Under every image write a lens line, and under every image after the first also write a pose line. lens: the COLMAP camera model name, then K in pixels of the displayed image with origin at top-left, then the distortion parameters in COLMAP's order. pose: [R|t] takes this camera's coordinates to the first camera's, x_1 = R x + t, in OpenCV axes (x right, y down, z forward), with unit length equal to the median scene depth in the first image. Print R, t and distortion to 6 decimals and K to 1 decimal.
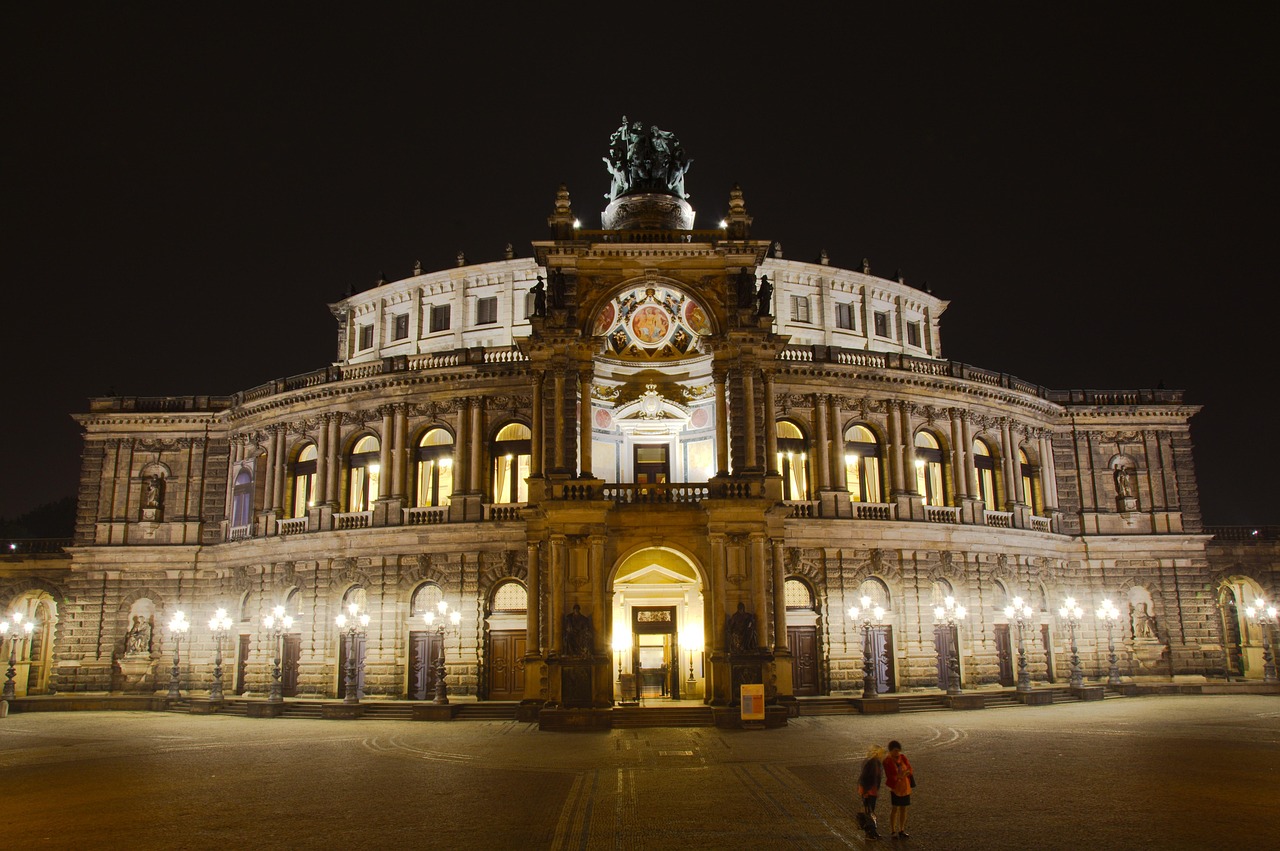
lens RADIAL K [[965.3, 0, 645.0], [0, 965.3, 377.3], [0, 0, 1]] dist [-0.035043, 0.003784]
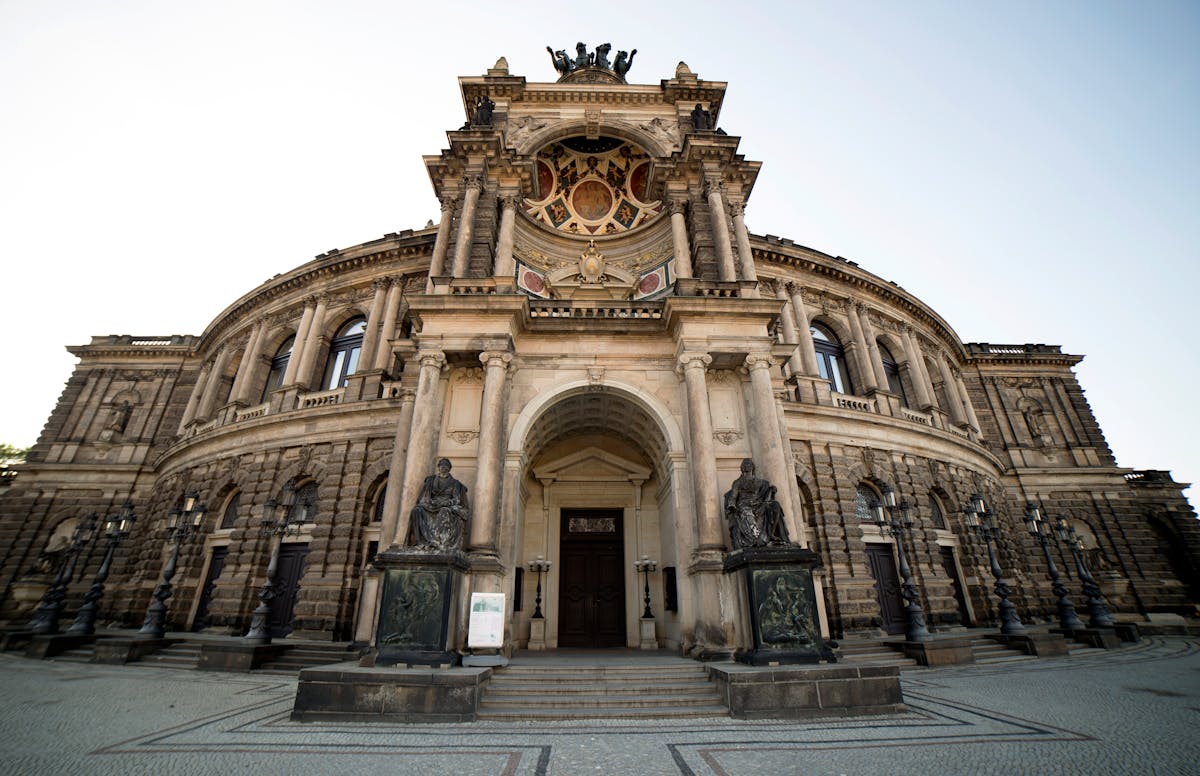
lens RADIAL K [[480.0, 0, 595.9], [0, 480.0, 374.6], [0, 0, 1]] dist [-0.084268, 0.024854]
pose [[0.999962, 0.008489, -0.001727, 0.009728], [-0.008663, 0.979786, -0.199860, 0.169867], [-0.000005, 0.199867, 0.979823, 0.510270]]
